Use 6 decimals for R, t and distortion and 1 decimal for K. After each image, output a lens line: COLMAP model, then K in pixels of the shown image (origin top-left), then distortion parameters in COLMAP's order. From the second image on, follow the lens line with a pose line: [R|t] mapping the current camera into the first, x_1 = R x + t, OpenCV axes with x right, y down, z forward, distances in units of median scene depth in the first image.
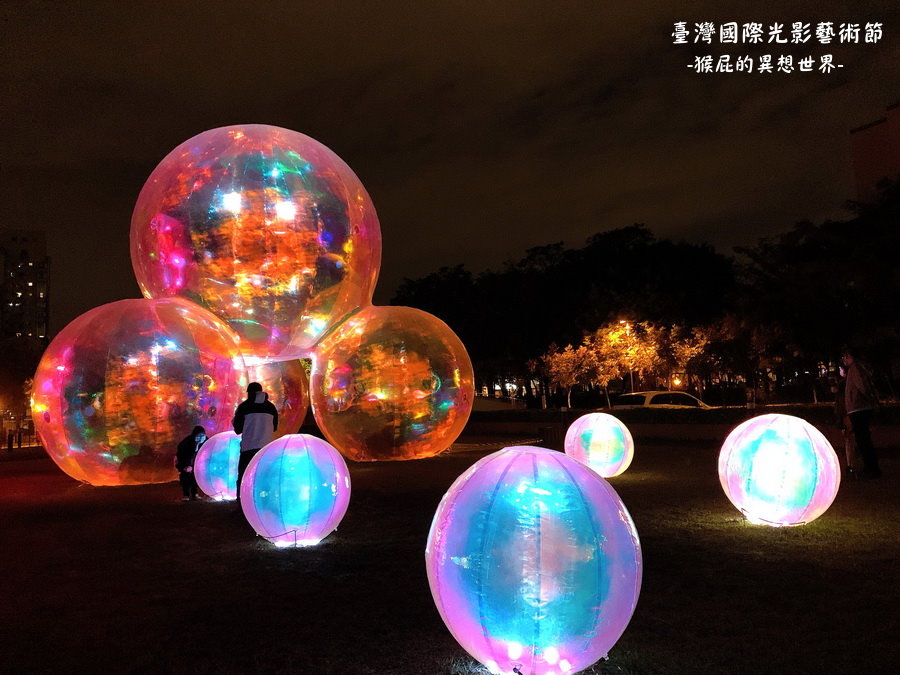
lens RADIAL K [[663.8, 0, 445.2], [0, 663.8, 337.6], [0, 0, 1]] dist [0.014232, -0.022068]
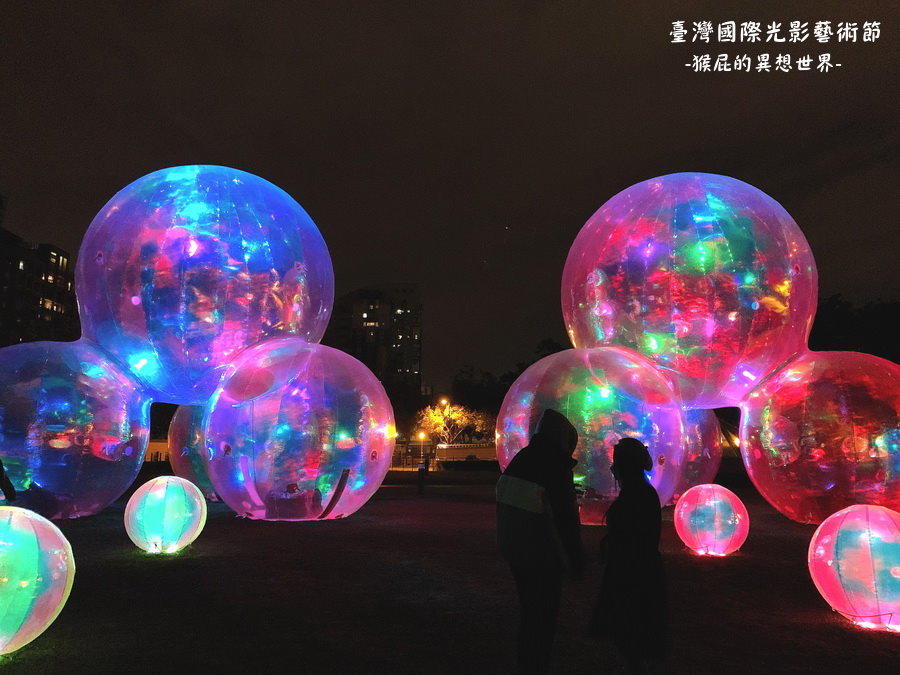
lens RADIAL K [[663.8, 0, 451.1], [0, 663.8, 344.6], [0, 0, 1]] dist [0.014232, -0.022068]
pose [[0.887421, -0.014877, -0.460720, -0.127516], [-0.005528, 0.999064, -0.042907, -0.015848], [0.460927, 0.040623, 0.886508, -0.046202]]
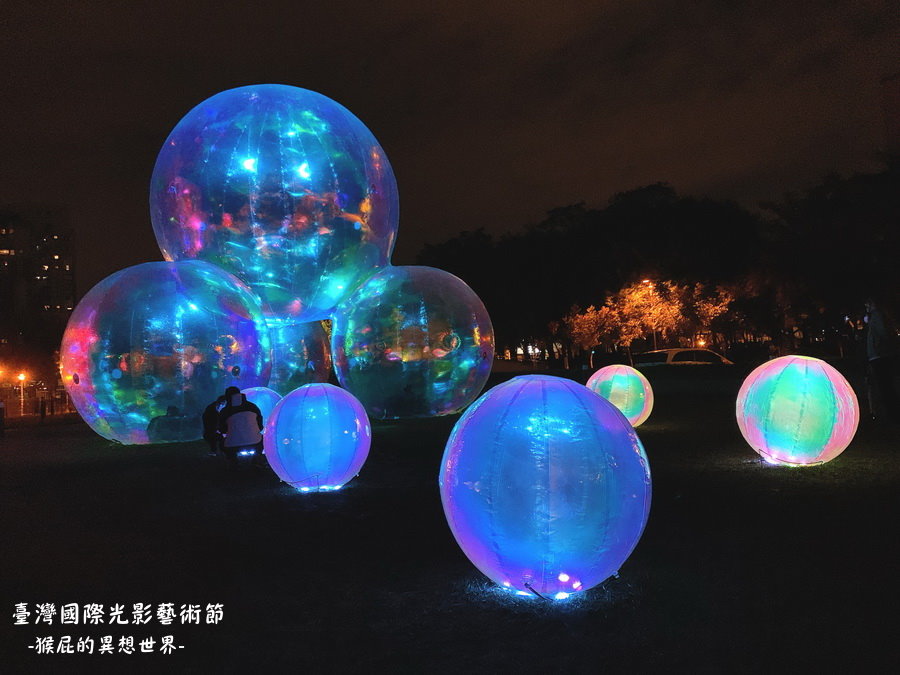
lens RADIAL K [[663.8, 0, 449.1], [0, 663.8, 335.3], [0, 0, 1]] dist [0.014232, -0.022068]
pose [[0.999447, -0.017855, -0.028065, 0.003859], [0.019175, 0.998688, 0.047479, 0.011316], [0.027181, -0.047991, 0.998478, -0.002737]]
